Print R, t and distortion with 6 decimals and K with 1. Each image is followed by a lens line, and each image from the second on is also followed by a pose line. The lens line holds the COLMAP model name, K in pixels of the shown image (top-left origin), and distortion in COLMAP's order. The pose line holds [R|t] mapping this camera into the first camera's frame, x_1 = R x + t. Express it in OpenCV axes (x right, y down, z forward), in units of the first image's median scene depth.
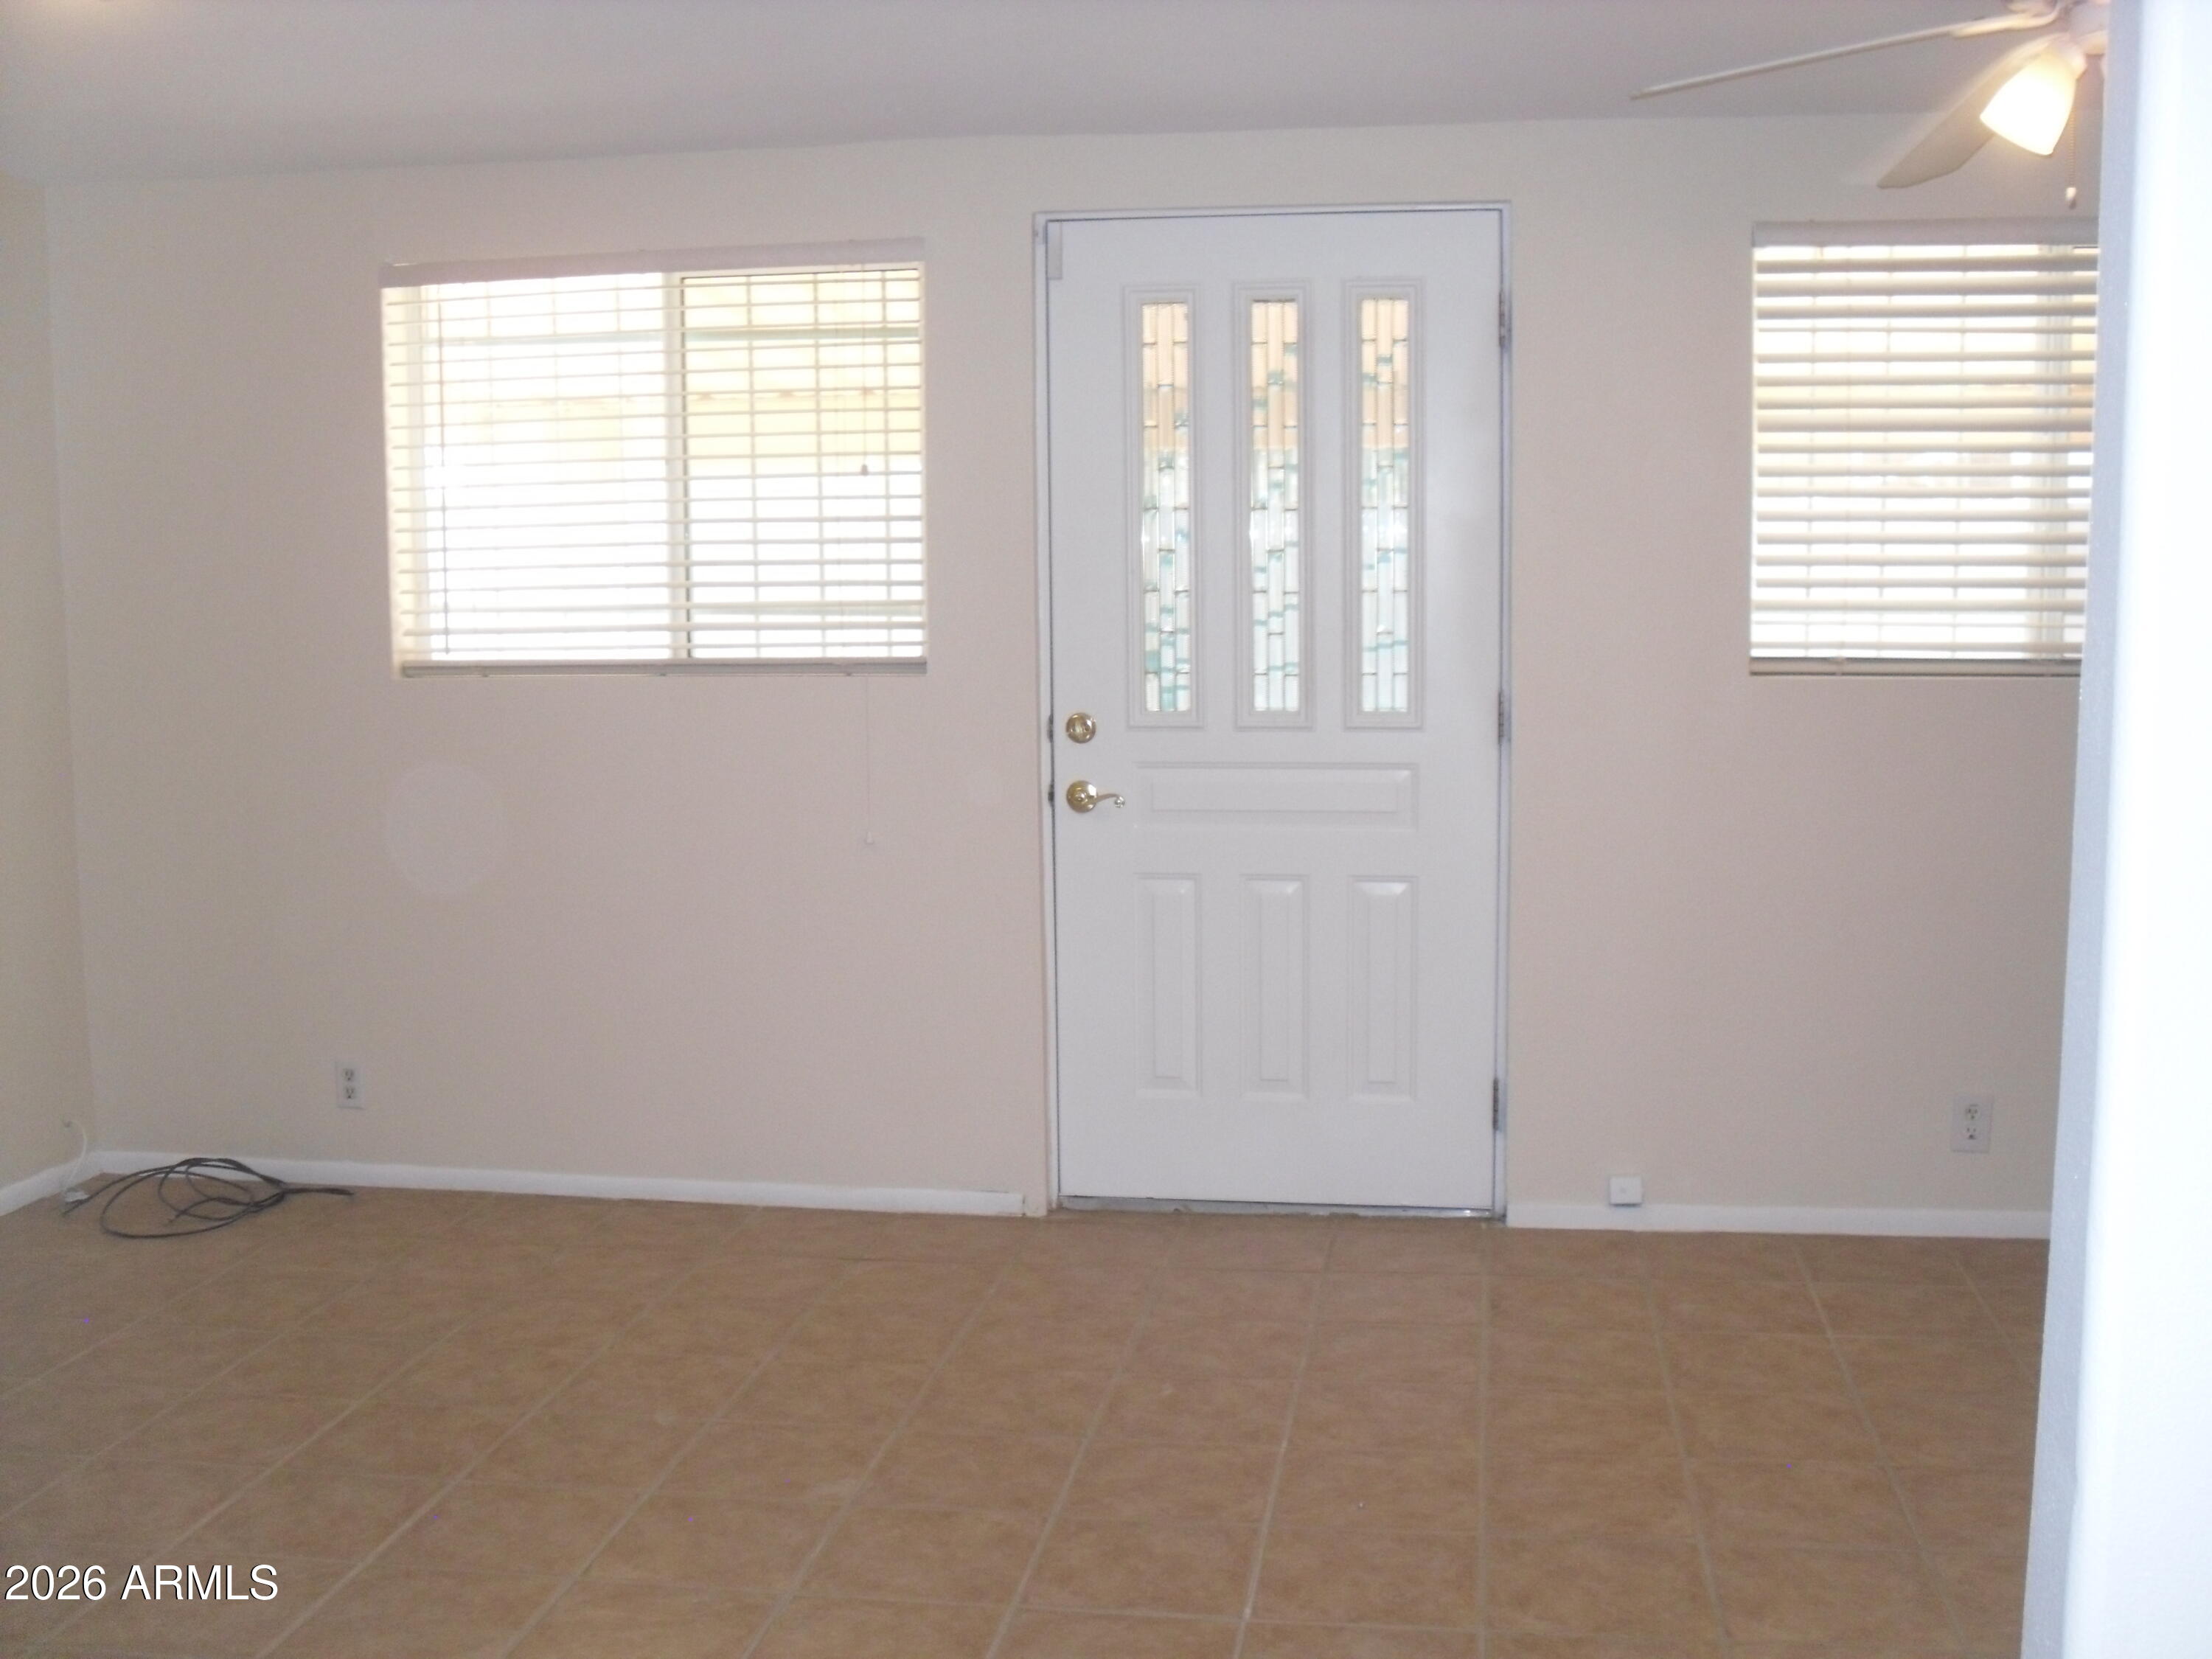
lens RADIAL K [[2384.8, 0, 1106.0], [0, 2384.8, 829.5], [0, 0, 1]] dist [-0.243731, 0.422913]
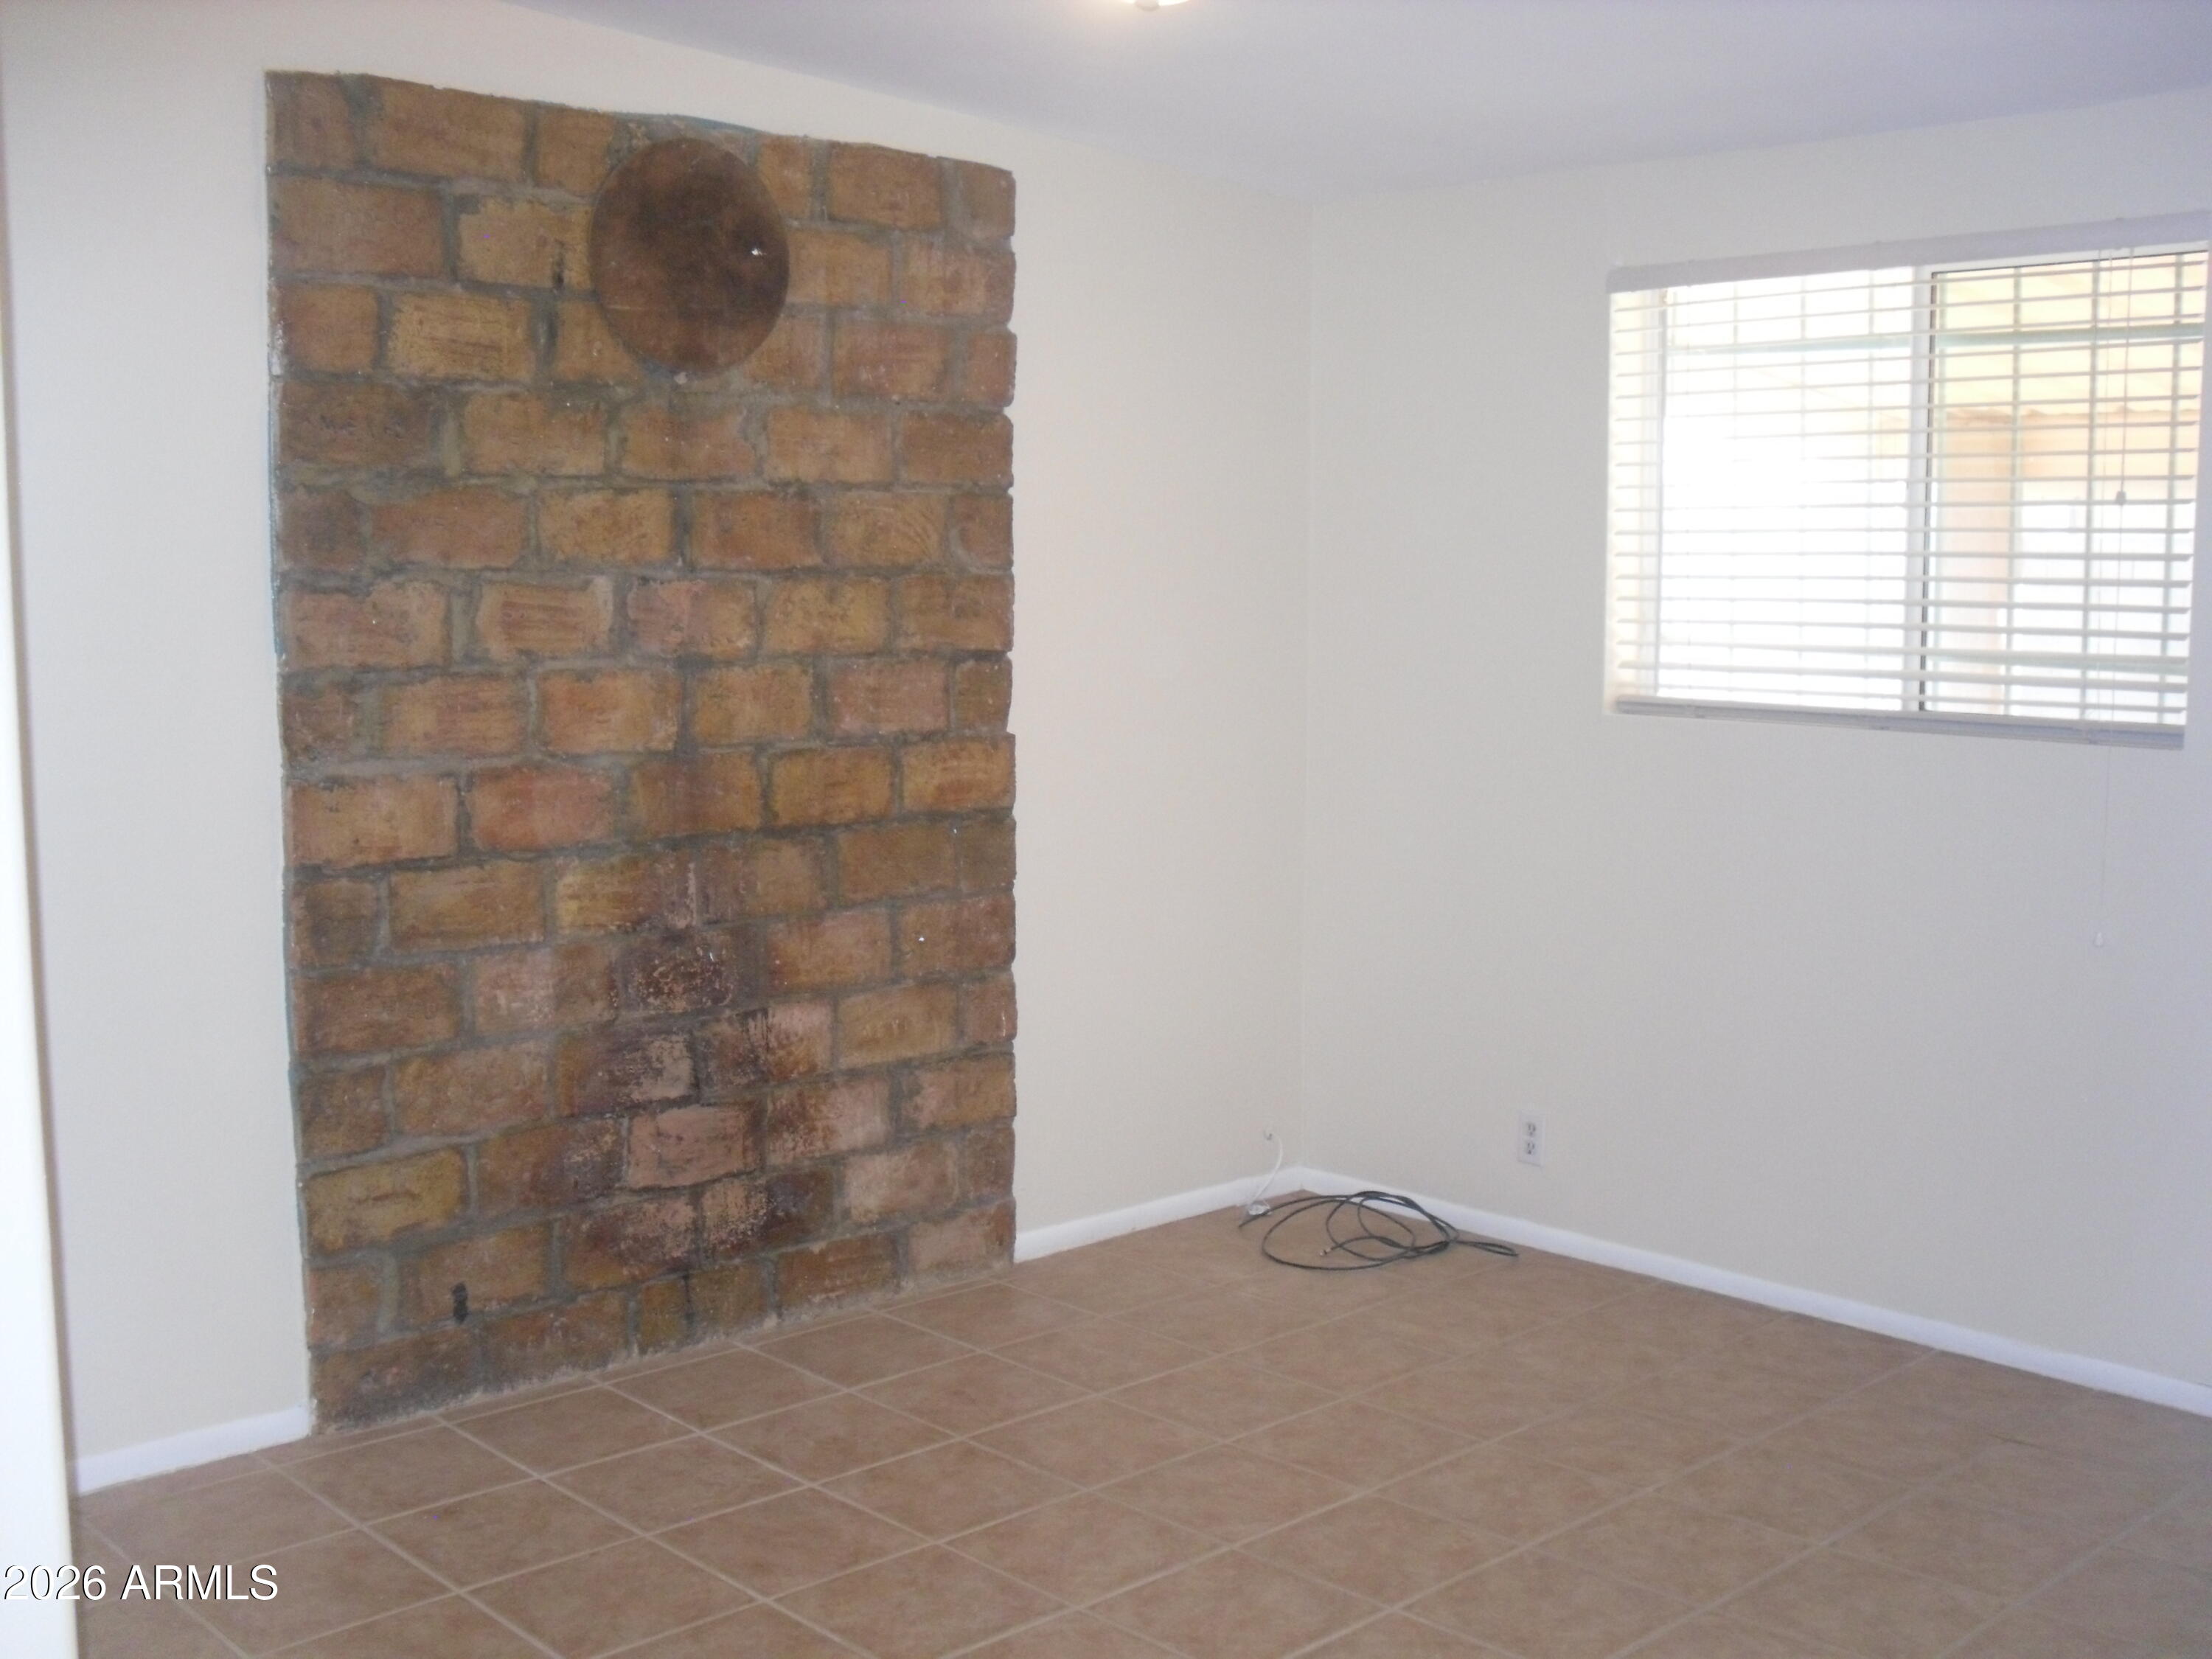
lens RADIAL K [[2375.4, 0, 1114.8], [0, 2375.4, 863.7], [0, 0, 1]] dist [-0.206444, 0.285207]
pose [[0.792174, 0.088323, -0.603871, 0.112011], [-0.081352, 0.995924, 0.038944, -0.026188], [0.604849, 0.018276, 0.796130, 0.141876]]
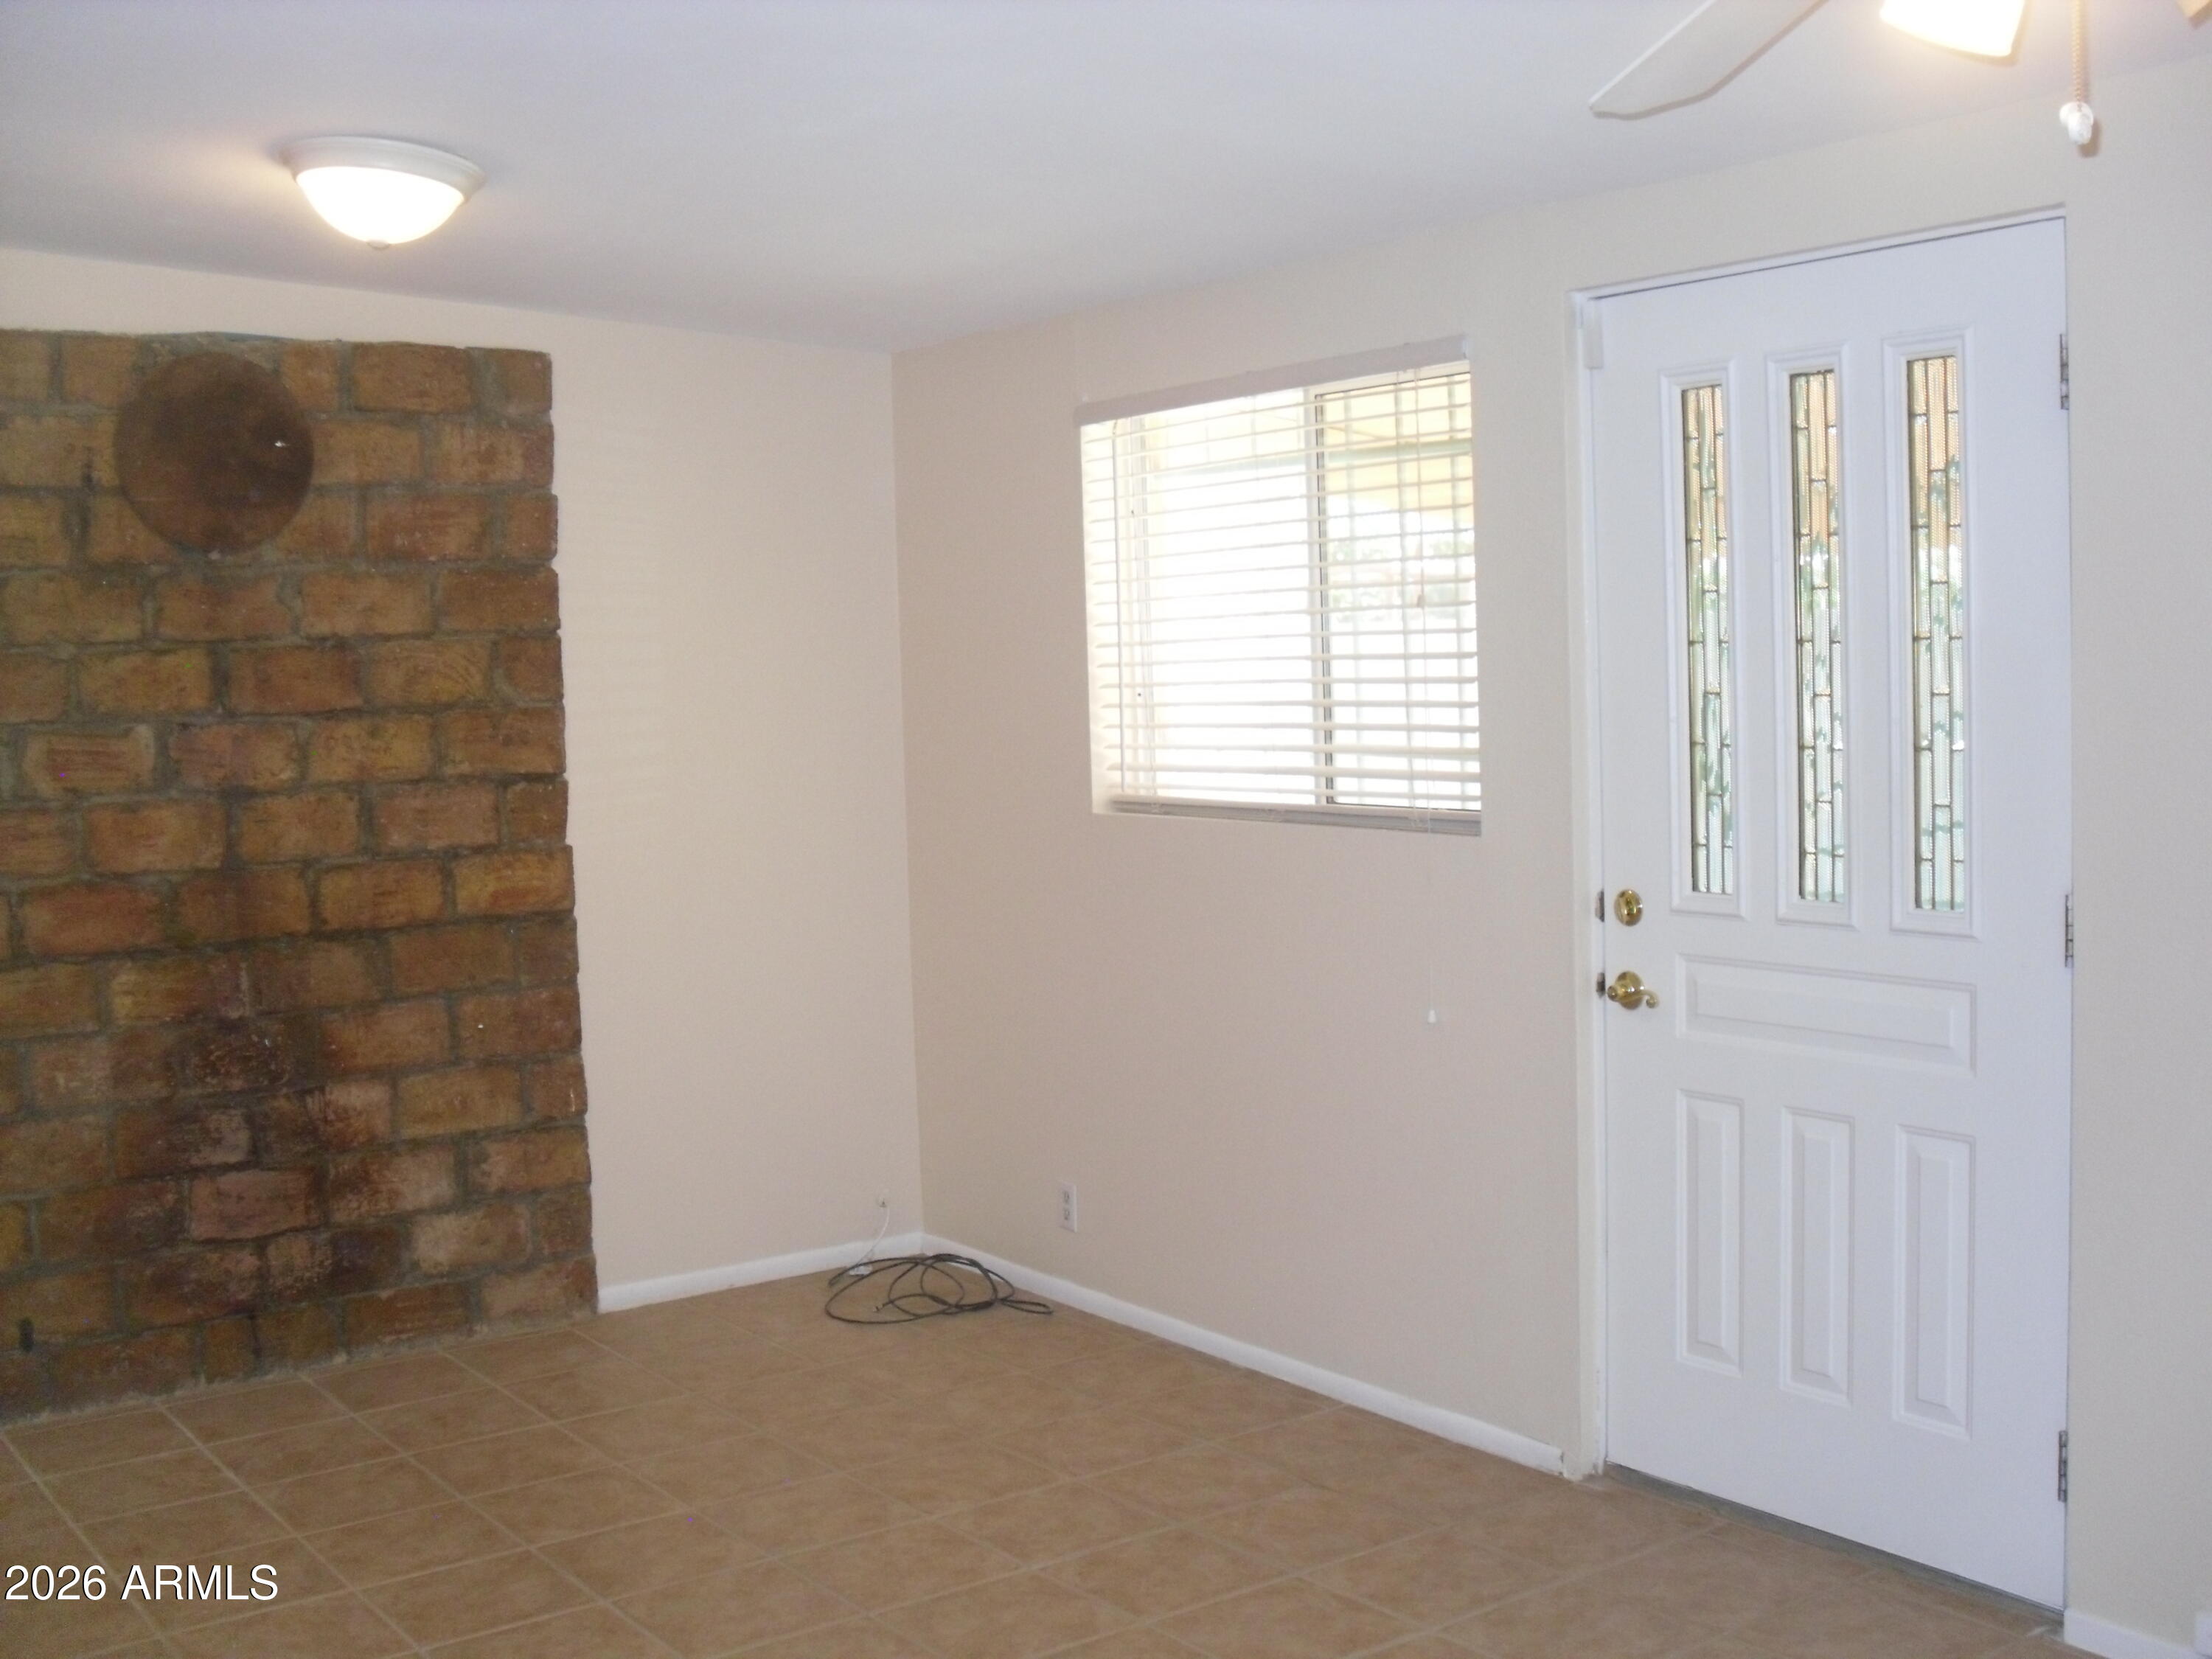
lens RADIAL K [[2375.4, 0, 1114.8], [0, 2375.4, 863.7], [0, 0, 1]] dist [-0.206444, 0.285207]
pose [[0.706289, 0.049564, -0.706187, 0.429824], [-0.058035, 0.998242, 0.012018, -0.056149], [0.705541, 0.032495, 0.707924, 0.287403]]
